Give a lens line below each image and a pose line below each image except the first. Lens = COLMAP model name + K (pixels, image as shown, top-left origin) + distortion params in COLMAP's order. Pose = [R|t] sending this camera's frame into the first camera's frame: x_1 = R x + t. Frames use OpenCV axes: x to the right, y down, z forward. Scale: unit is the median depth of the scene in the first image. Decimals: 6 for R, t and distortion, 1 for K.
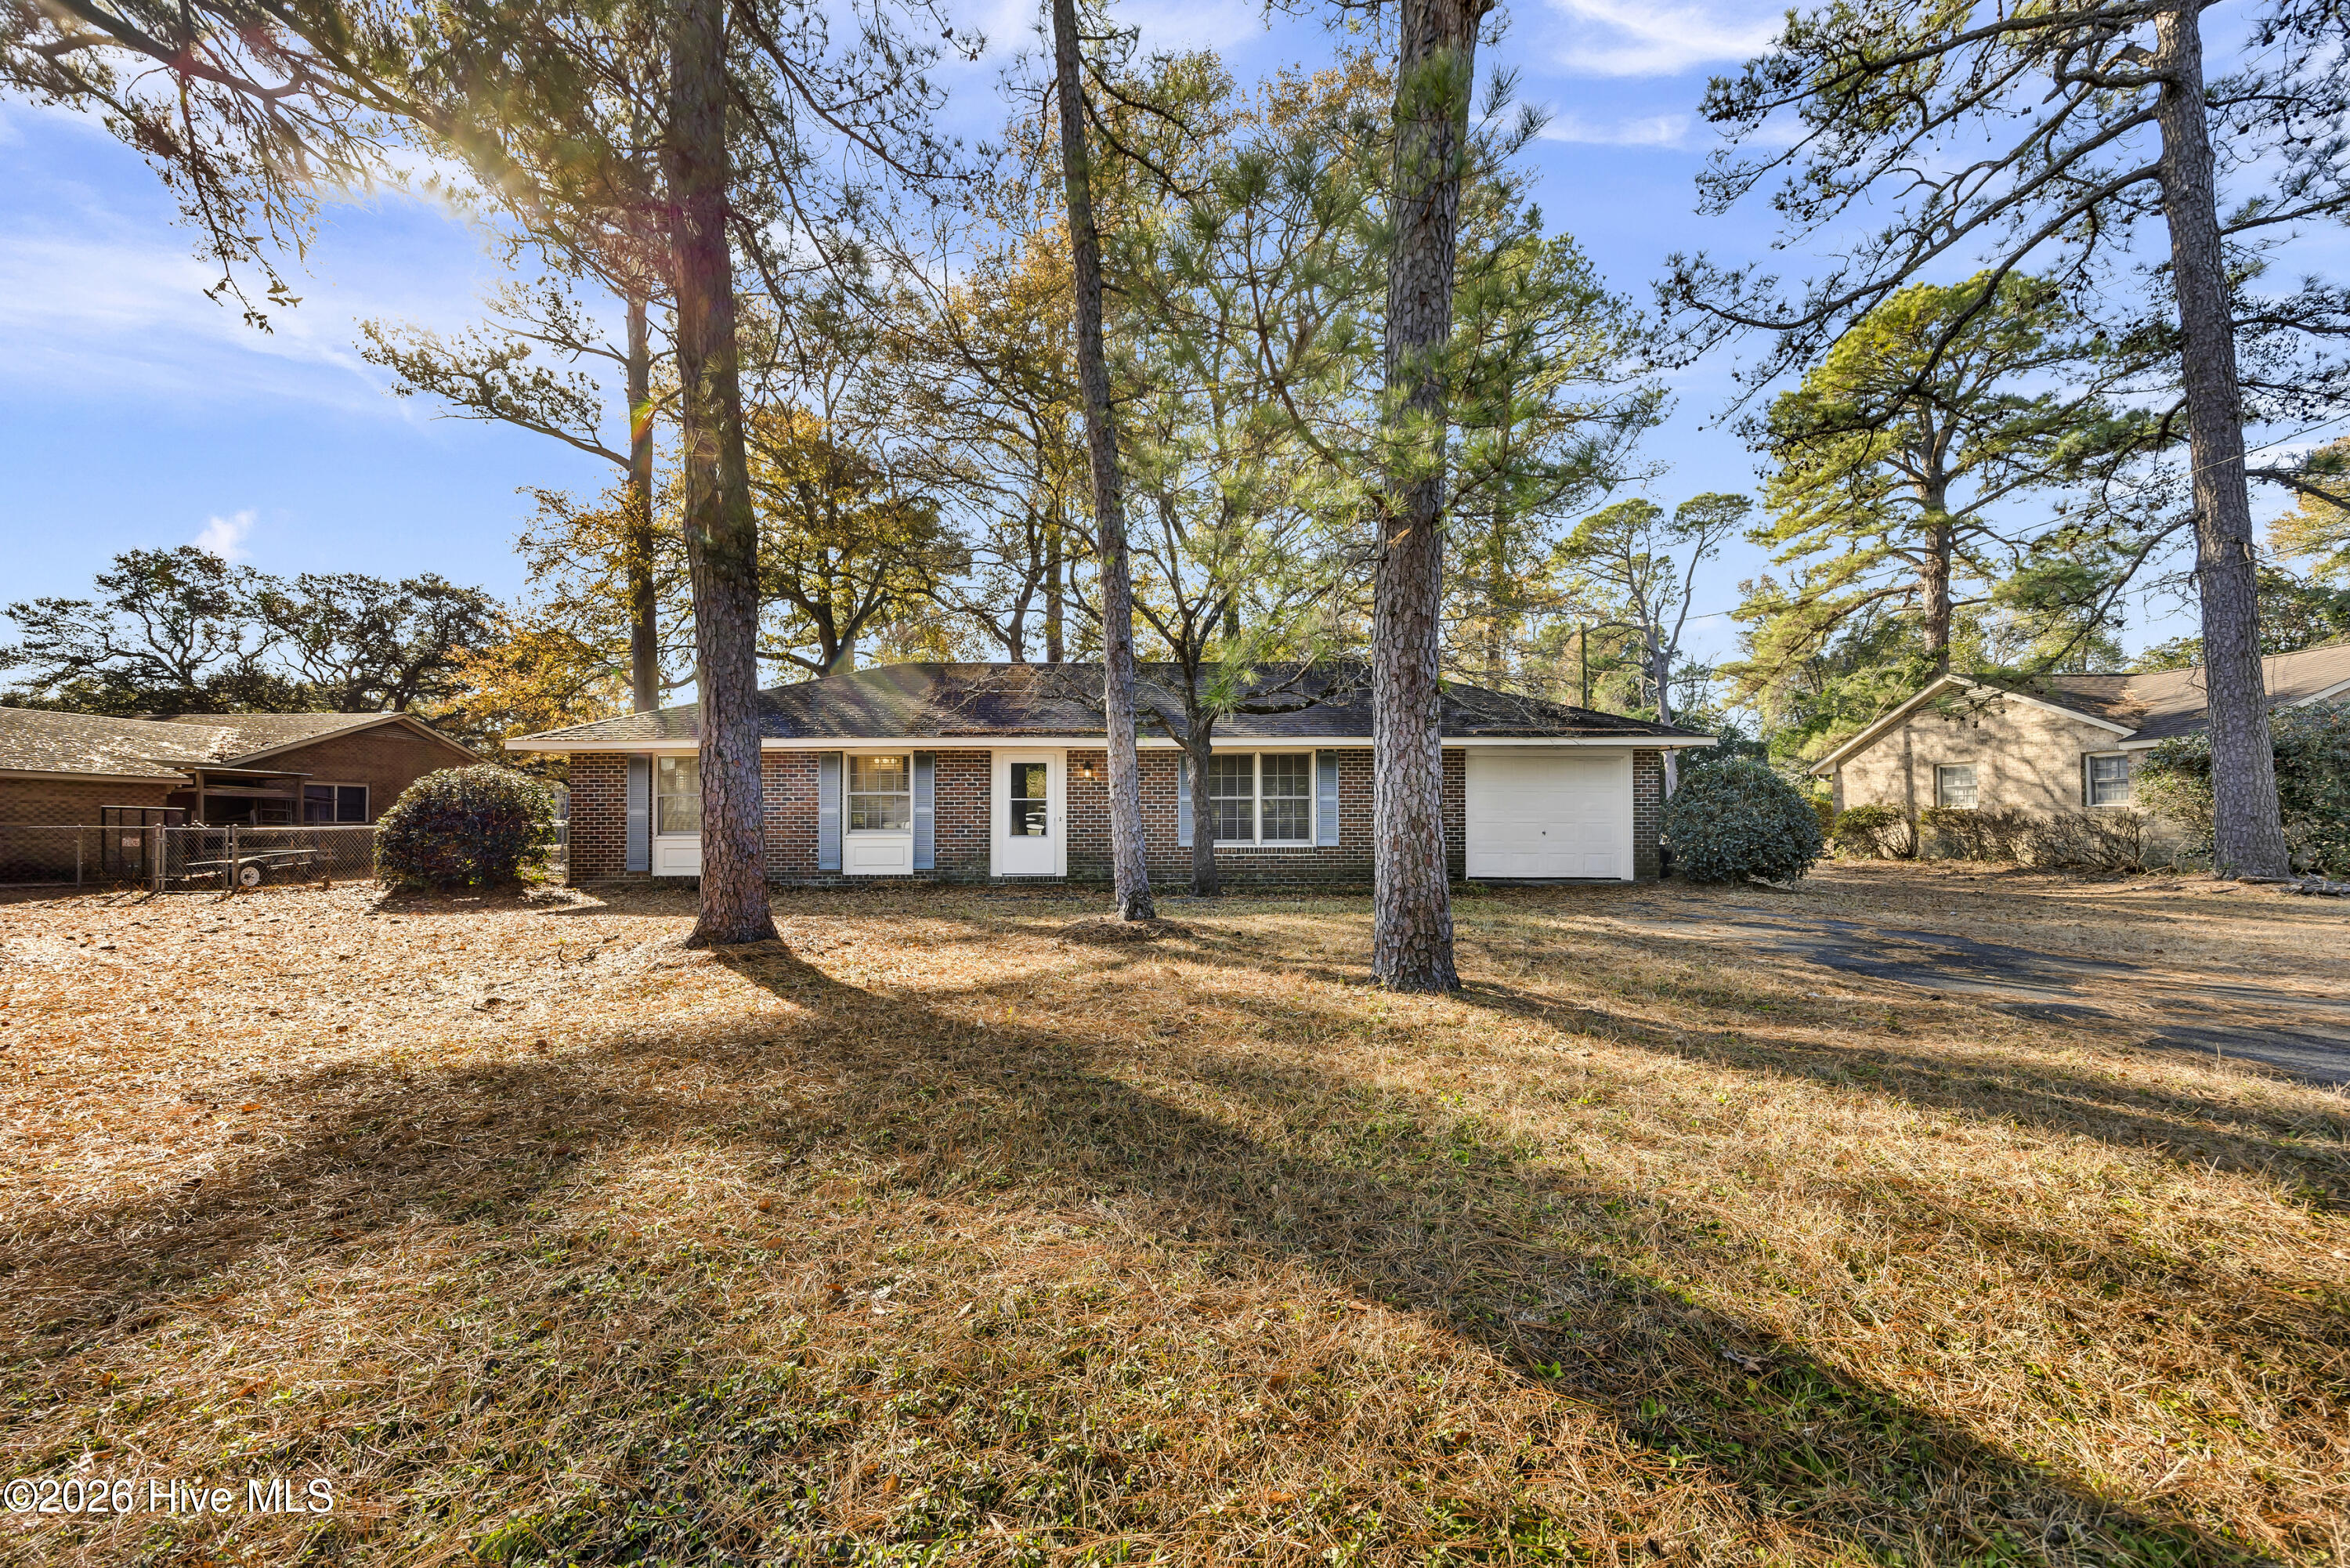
lens RADIAL K [[908.4, 0, 1175.1], [0, 908.4, 806.0], [0, 0, 1]] dist [-0.002177, -0.000657]
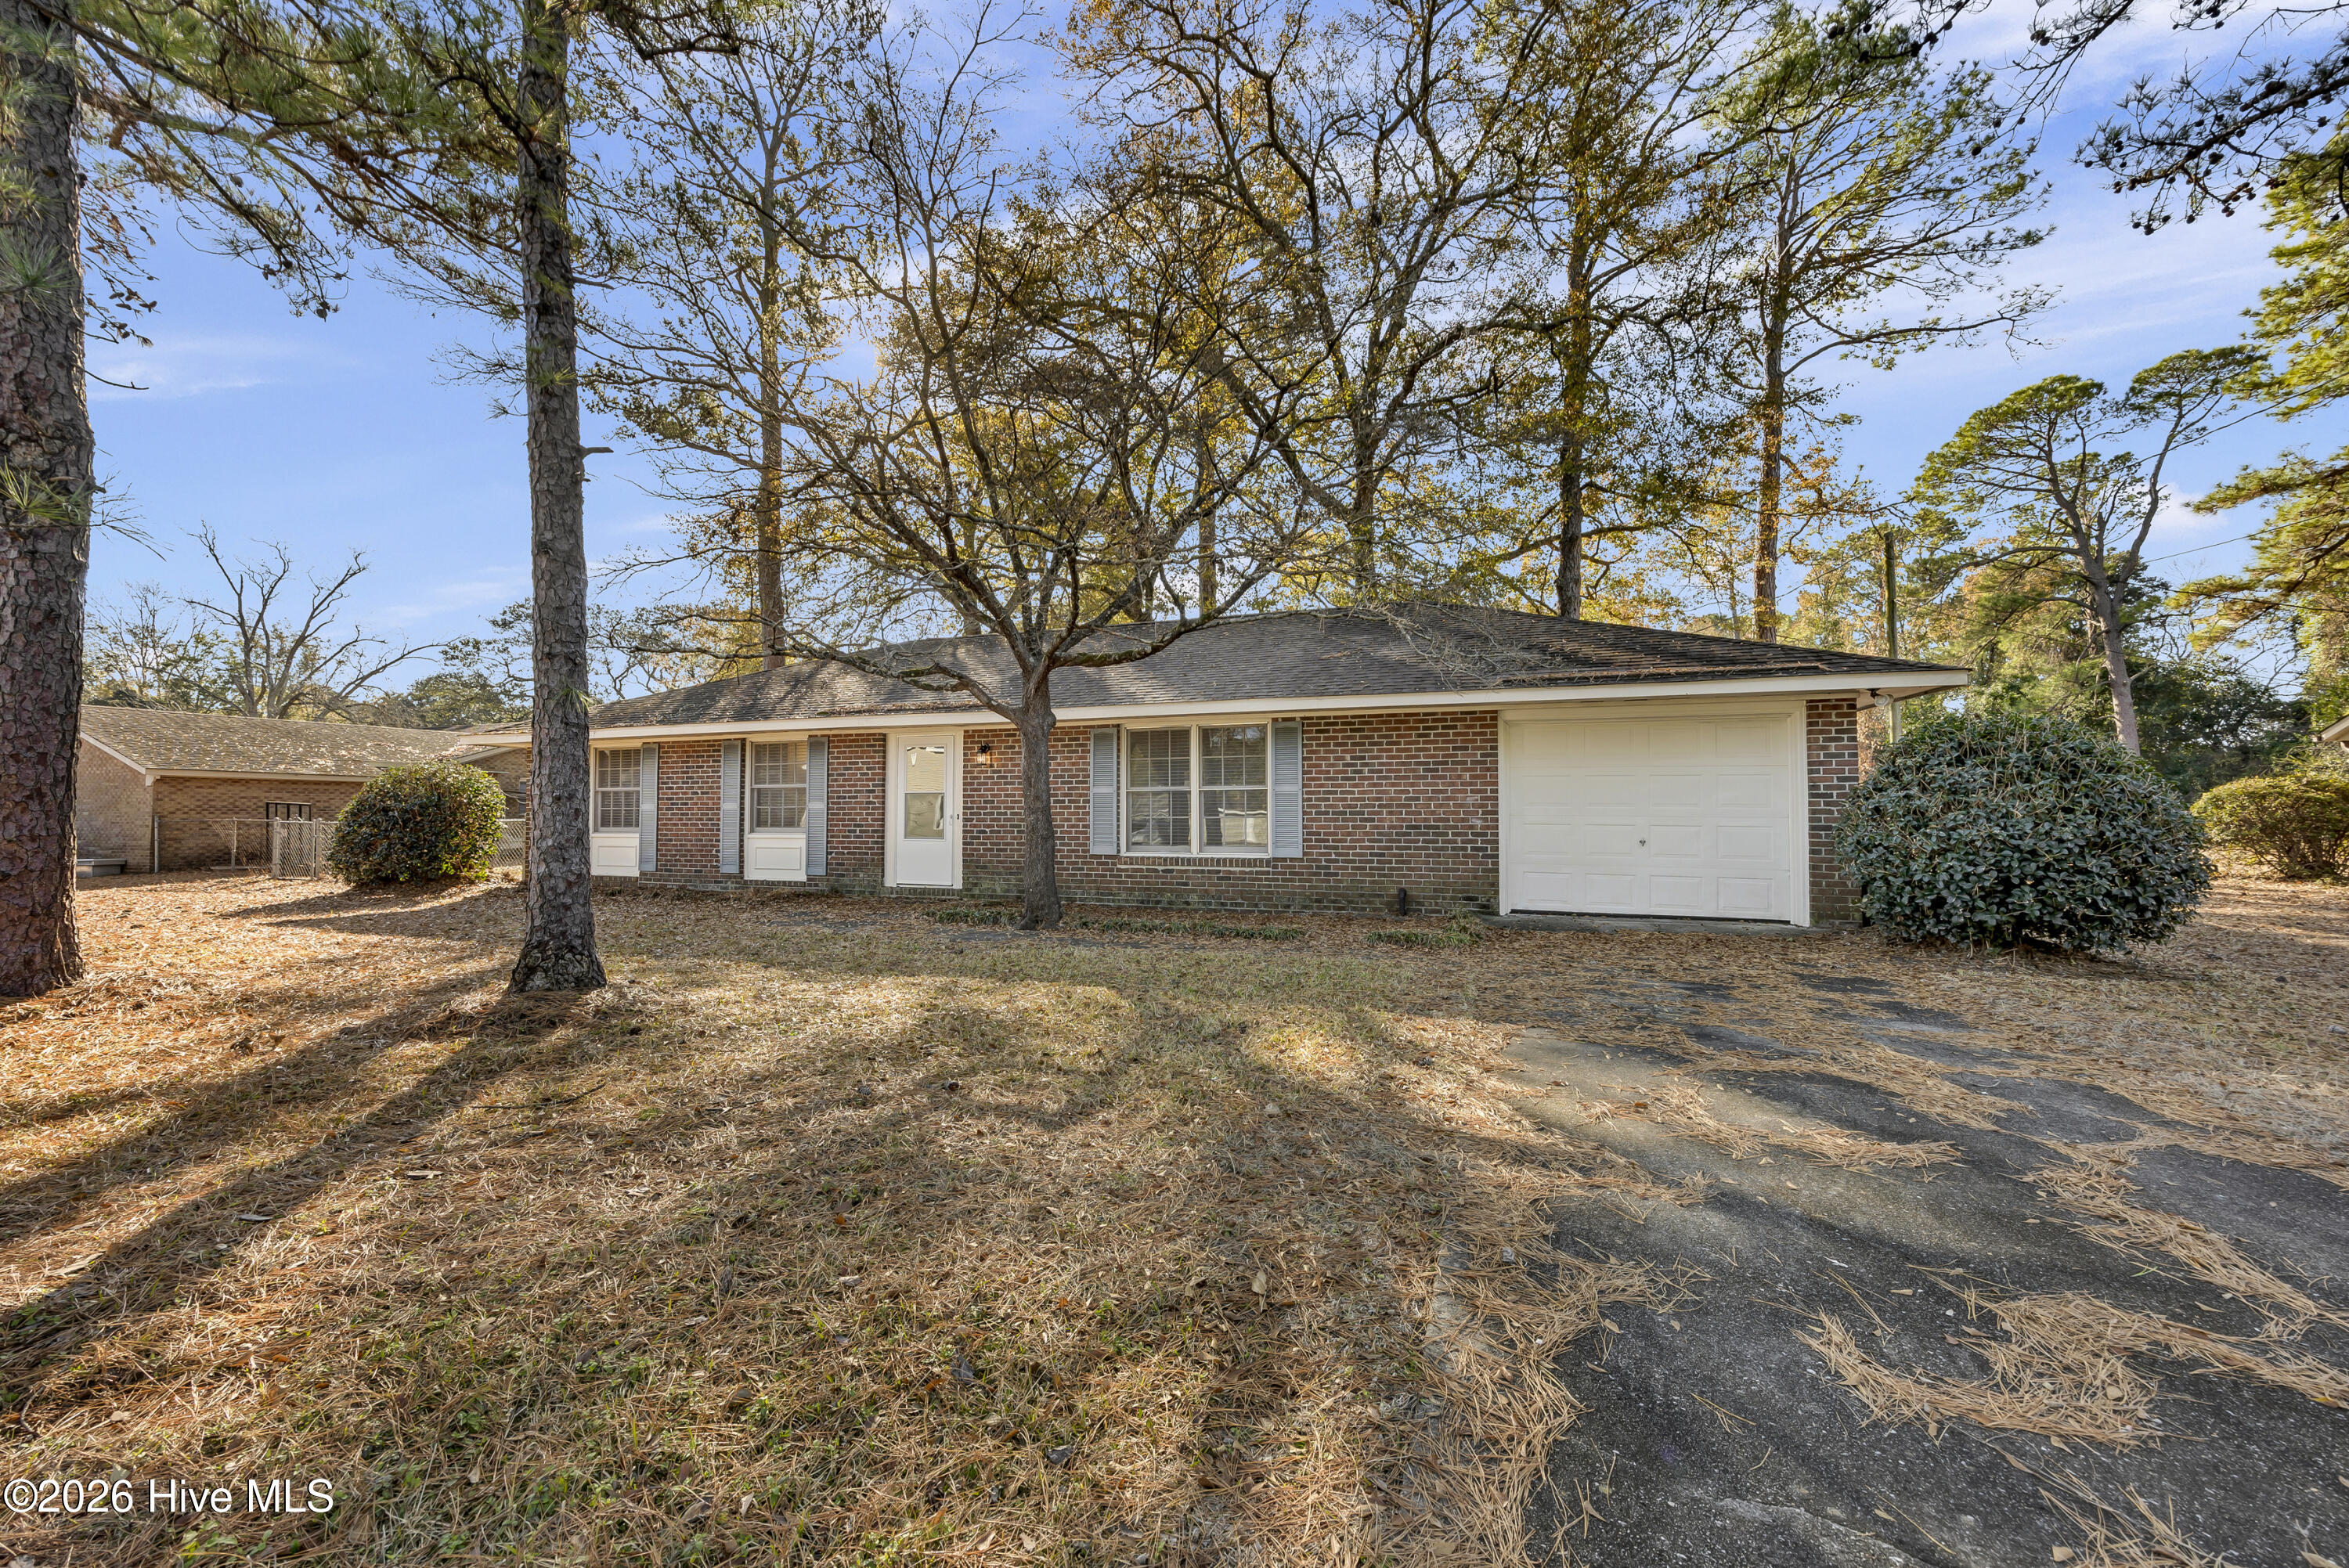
lens RADIAL K [[908.0, 0, 1178.1], [0, 908.0, 781.9], [0, 0, 1]] dist [-0.002177, -0.000657]
pose [[0.942056, -0.009394, -0.335325, 0.318657], [0.003083, 0.999808, -0.019350, 0.000057], [0.335442, 0.017195, 0.941904, 0.321153]]
